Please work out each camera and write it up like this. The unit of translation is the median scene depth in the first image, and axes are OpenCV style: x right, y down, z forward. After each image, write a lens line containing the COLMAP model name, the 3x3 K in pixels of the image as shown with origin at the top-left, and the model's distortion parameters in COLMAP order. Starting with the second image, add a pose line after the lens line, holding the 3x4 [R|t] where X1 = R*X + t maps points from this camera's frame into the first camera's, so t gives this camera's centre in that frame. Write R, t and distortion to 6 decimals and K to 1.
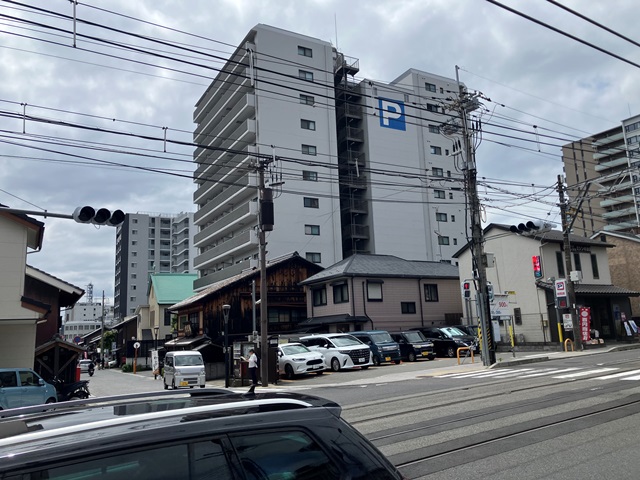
lens RADIAL K [[529.1, 0, 320.1], [0, 529.1, 242.0], [0, 0, 1]] dist [-0.000691, -0.004238]
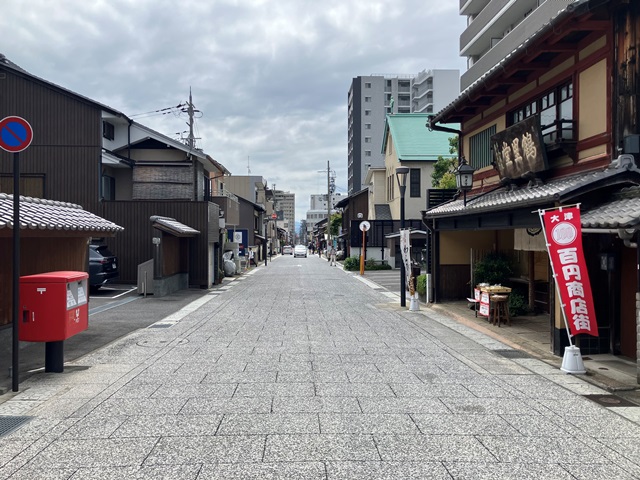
lens RADIAL K [[529.1, 0, 320.0], [0, 529.1, 240.1], [0, 0, 1]] dist [-0.000691, -0.004238]
pose [[0.906822, 0.044281, -0.419182, -0.092947], [0.037185, 0.982186, 0.184197, 0.063412], [0.419871, -0.182621, 0.889021, 0.289257]]
